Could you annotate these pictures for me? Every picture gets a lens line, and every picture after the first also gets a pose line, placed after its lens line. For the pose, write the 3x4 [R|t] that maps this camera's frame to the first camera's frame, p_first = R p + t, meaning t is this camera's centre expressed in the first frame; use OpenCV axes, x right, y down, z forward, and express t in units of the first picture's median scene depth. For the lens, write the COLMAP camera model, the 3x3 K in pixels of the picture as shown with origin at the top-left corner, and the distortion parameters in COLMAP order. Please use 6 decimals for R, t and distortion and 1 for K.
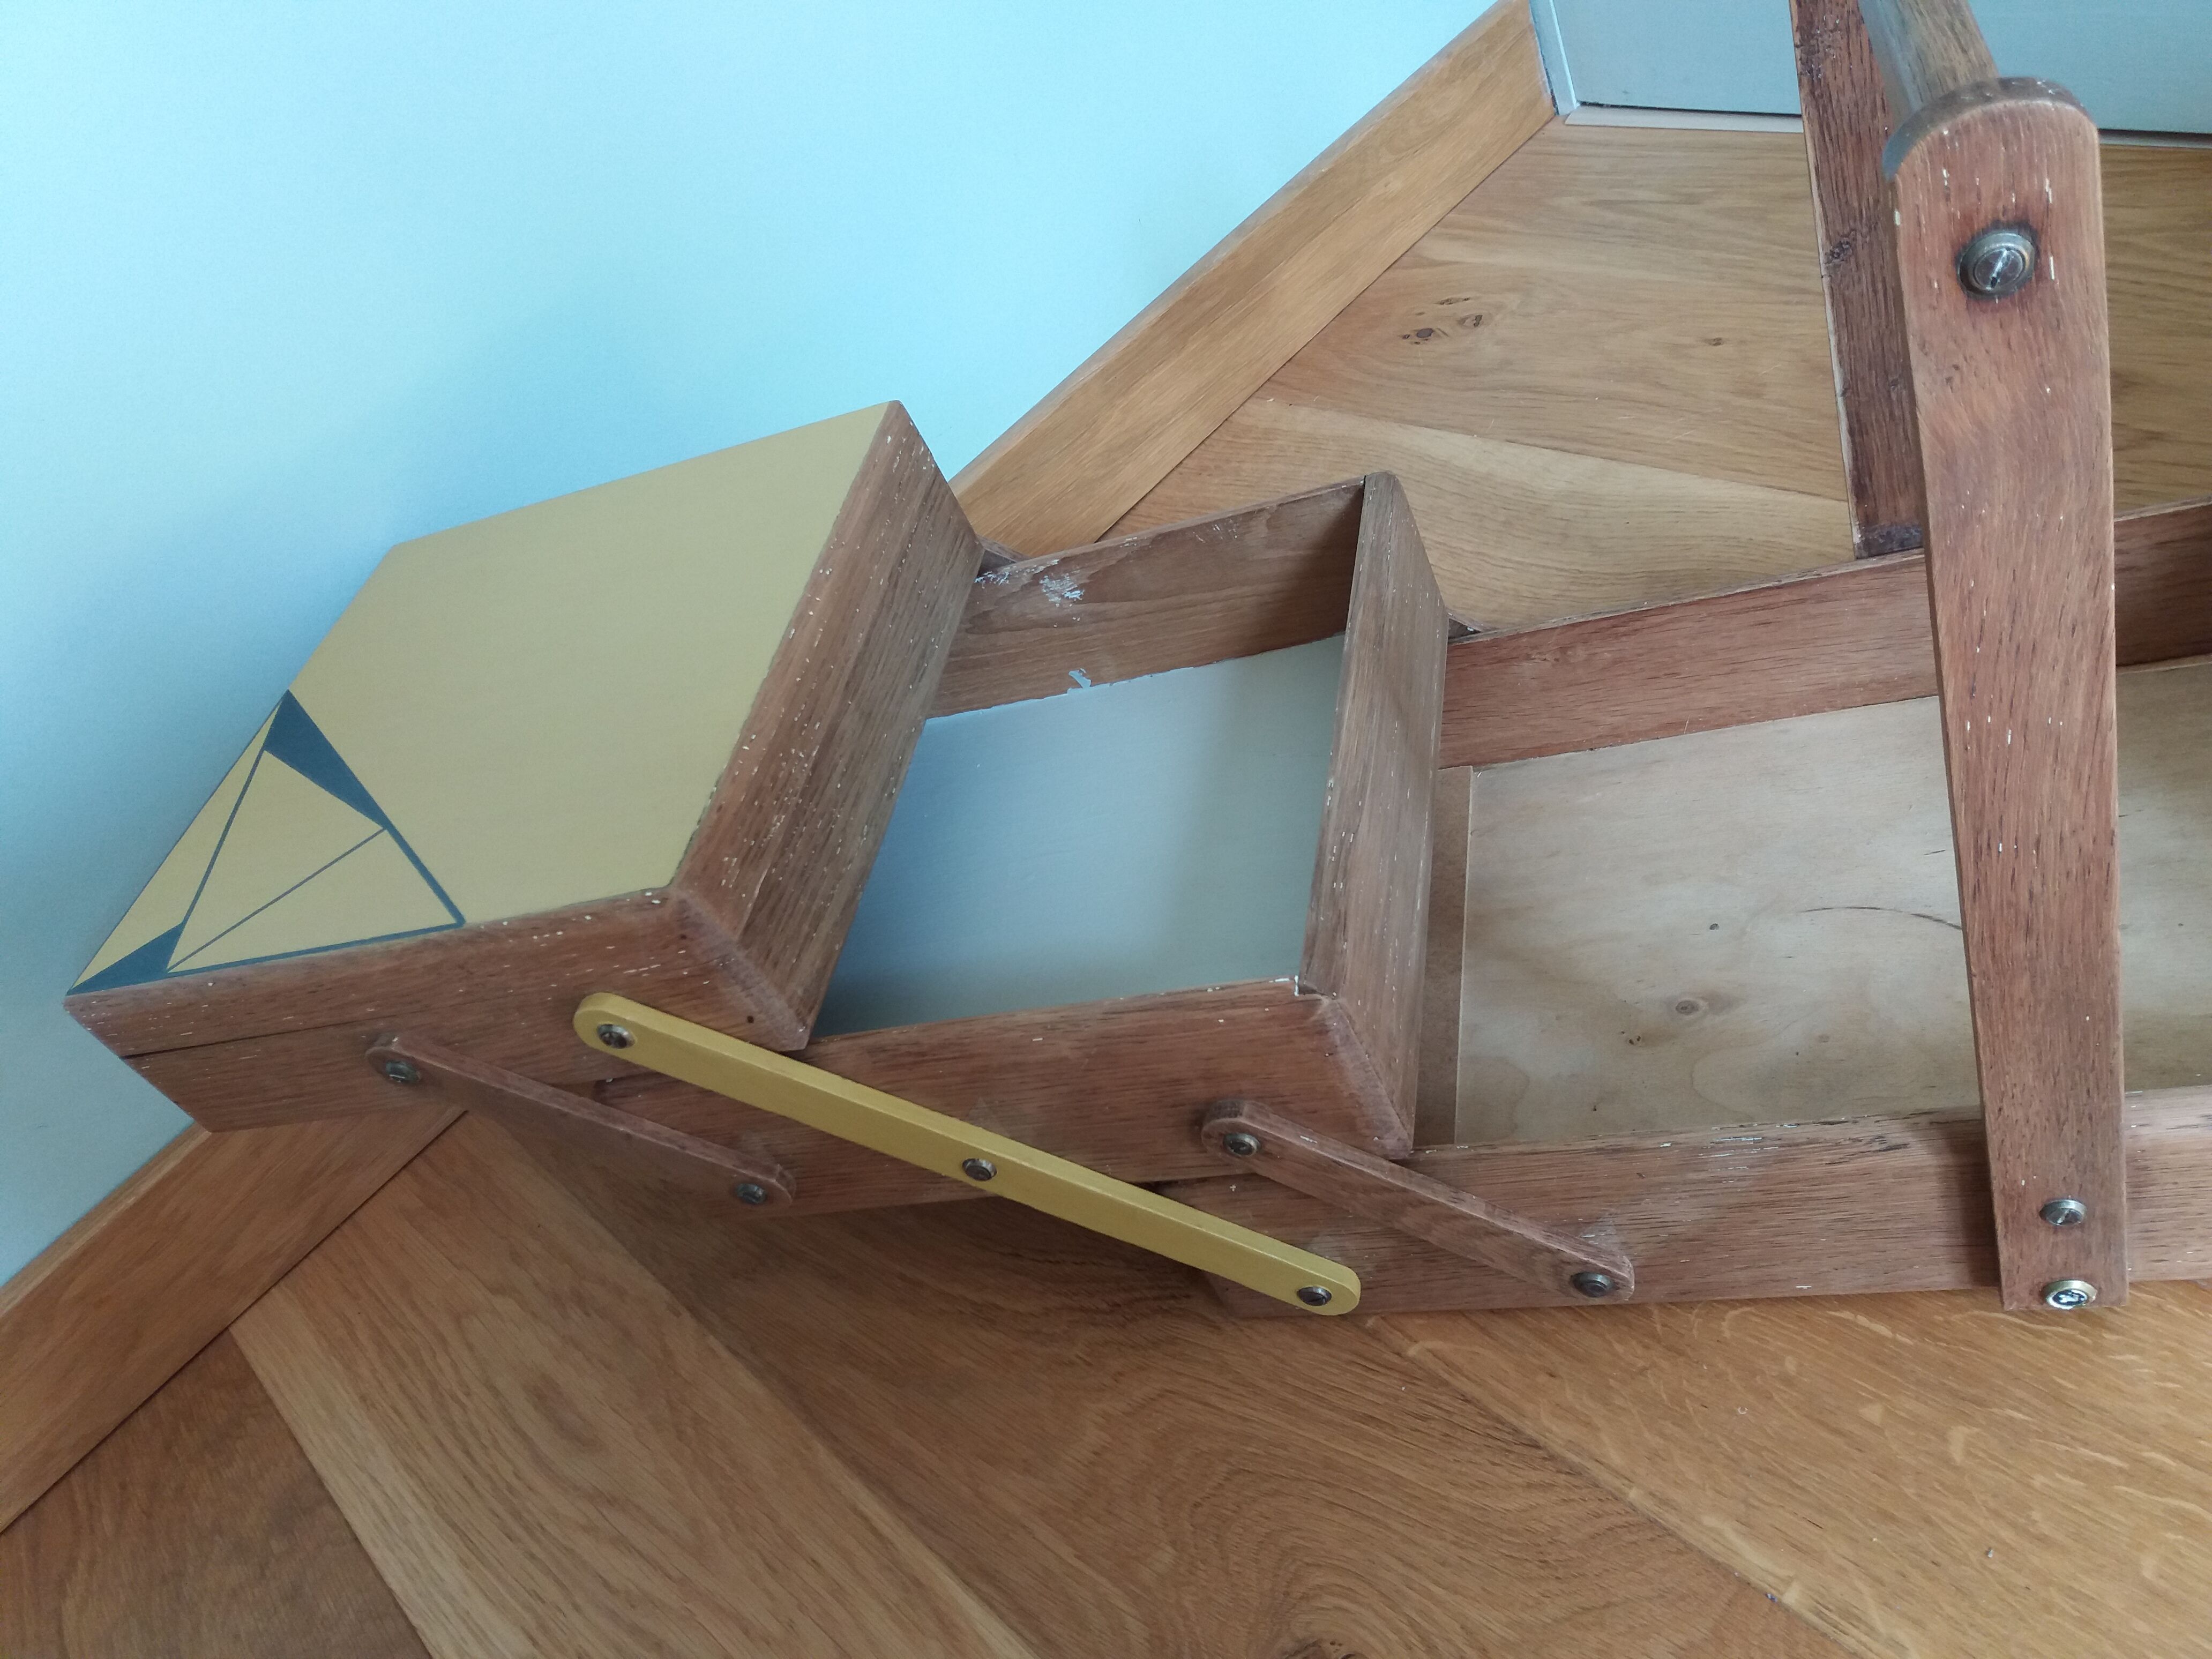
lens RADIAL K [[1802.5, 0, 1109.8], [0, 1802.5, 826.0], [0, 0, 1]] dist [0.036168, -0.056529]
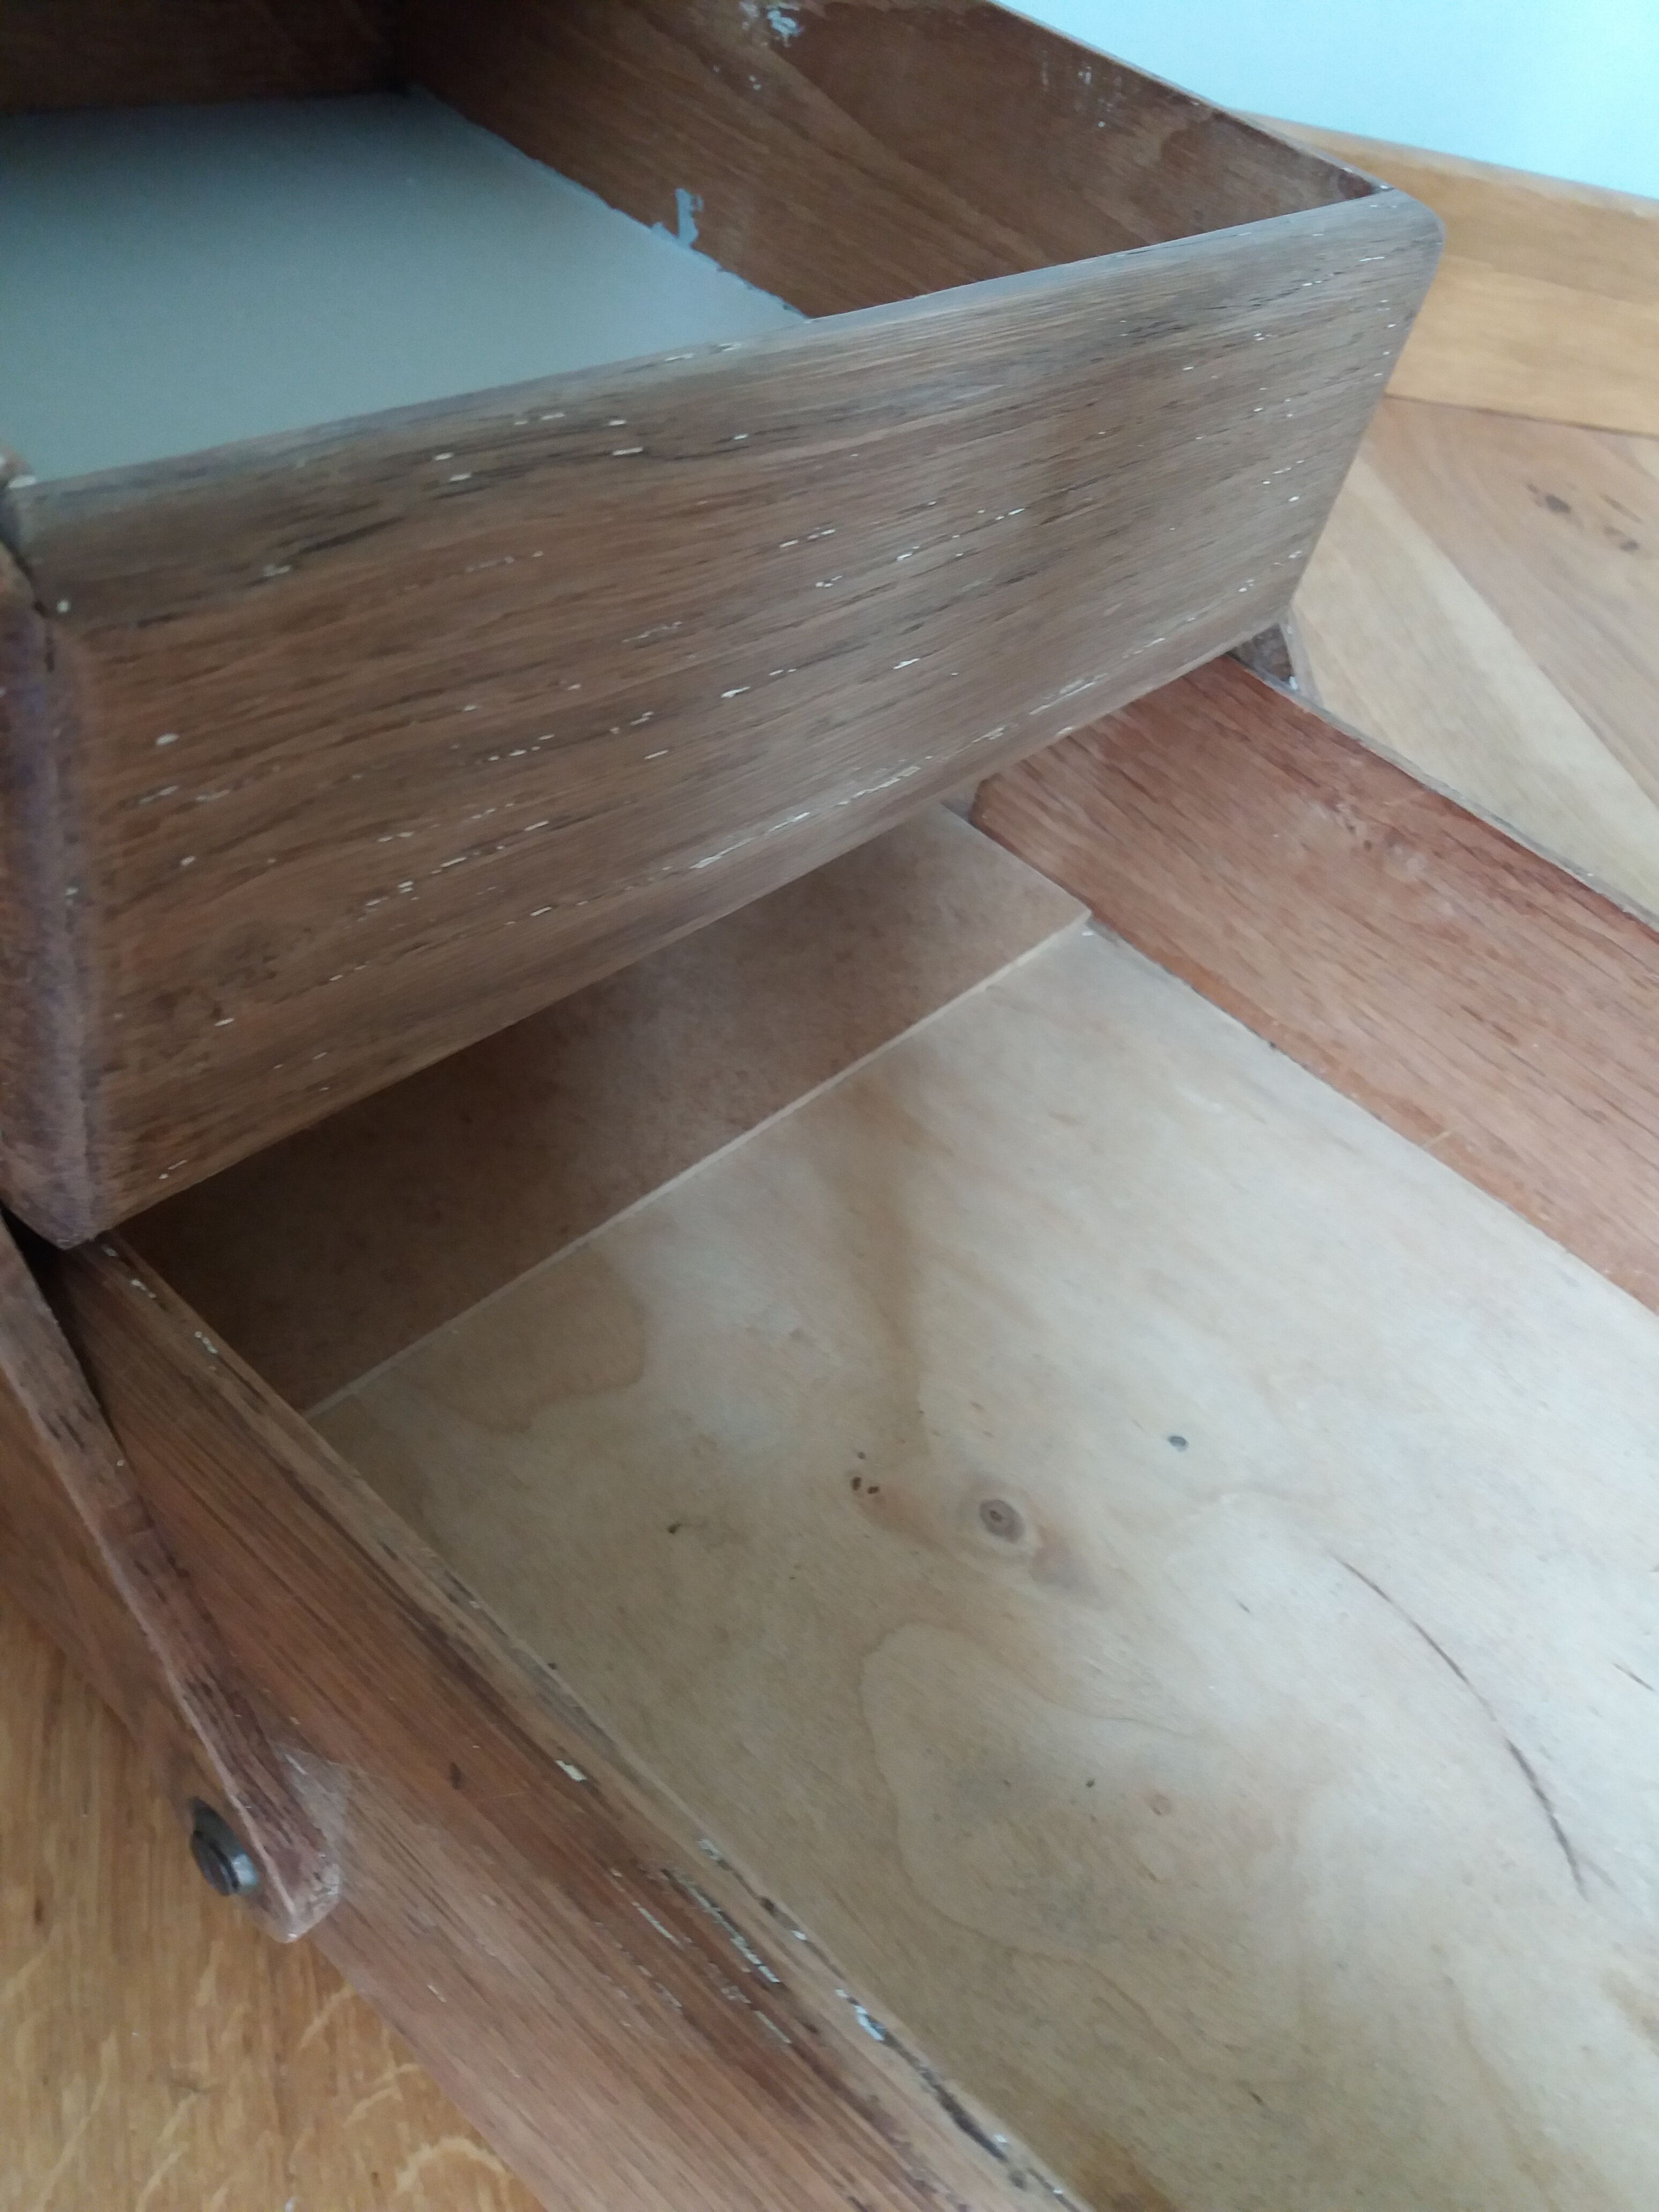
lens RADIAL K [[1792.2, 0, 871.2], [0, 1792.2, 1218.3], [0, 0, 1]] dist [0.046176, -0.169157]
pose [[0.688858, 0.717489, 0.103368, 0.204331], [-0.724629, 0.685439, 0.071315, 0.043089], [-0.019685, -0.124029, 0.992083, 0.592063]]
